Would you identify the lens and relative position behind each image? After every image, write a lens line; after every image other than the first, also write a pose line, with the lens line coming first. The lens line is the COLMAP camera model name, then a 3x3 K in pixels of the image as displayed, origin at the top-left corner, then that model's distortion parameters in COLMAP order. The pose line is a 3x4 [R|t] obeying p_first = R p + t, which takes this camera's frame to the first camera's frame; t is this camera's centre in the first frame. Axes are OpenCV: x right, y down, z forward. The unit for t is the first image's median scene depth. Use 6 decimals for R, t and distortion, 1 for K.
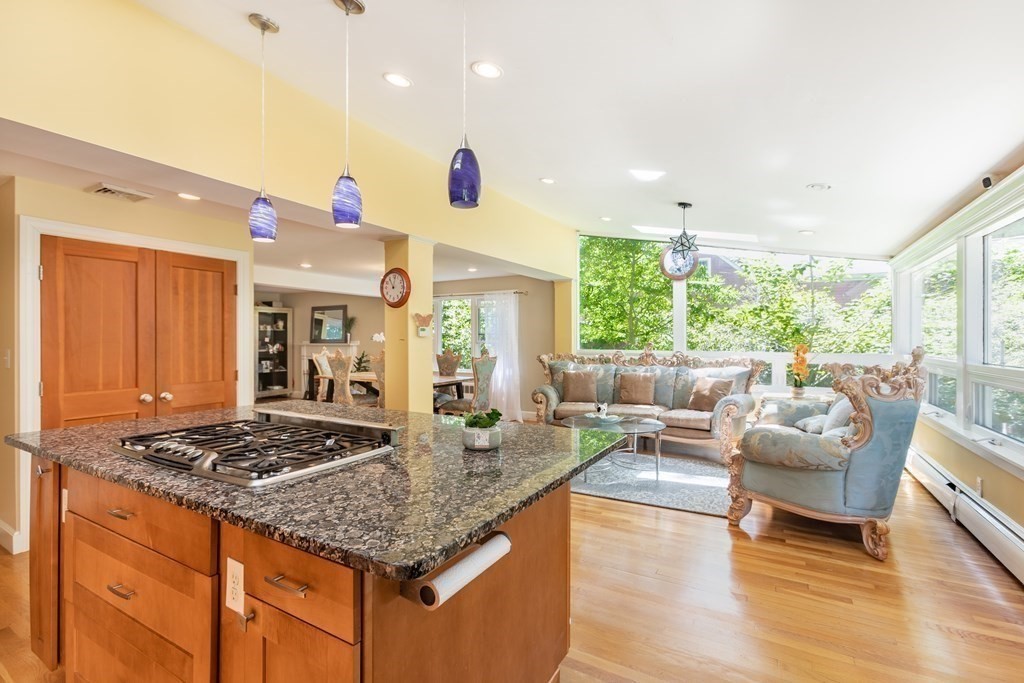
lens RADIAL K [[466.7, 0, 512.0], [0, 466.7, 341.5], [0, 0, 1]] dist [-0.001460, 0.000454]
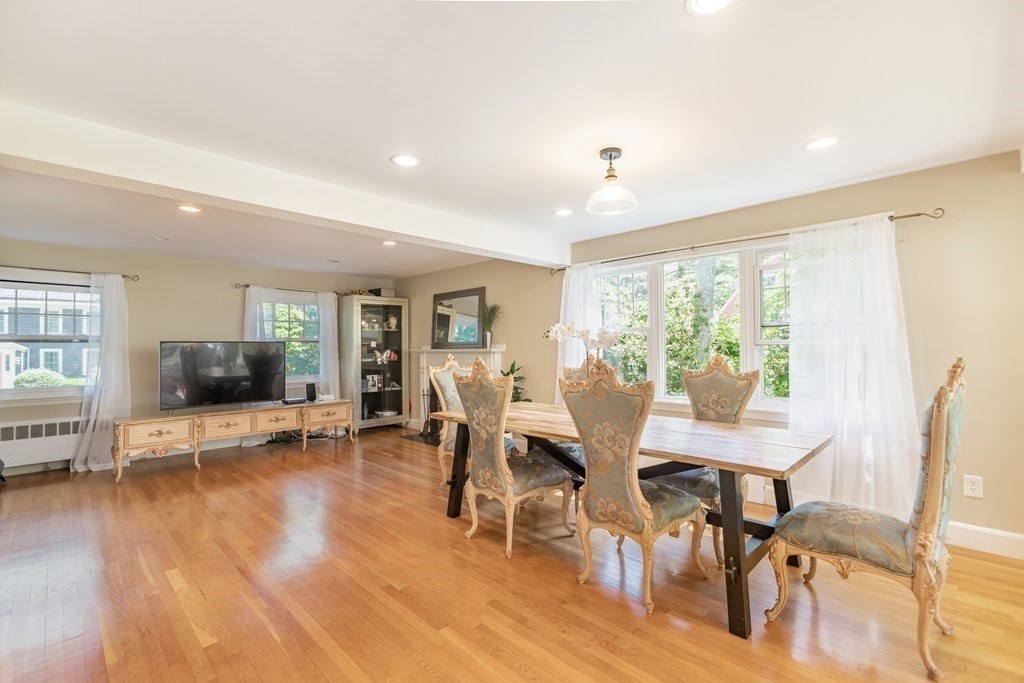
lens RADIAL K [[466.7, 0, 512.0], [0, 466.7, 341.5], [0, 0, 1]] dist [-0.001460, 0.000454]
pose [[0.966578, -0.010882, -0.256142, -0.150528], [0.006380, 0.999810, -0.018402, 0.005963], [0.256294, 0.016153, 0.966464, 0.383418]]
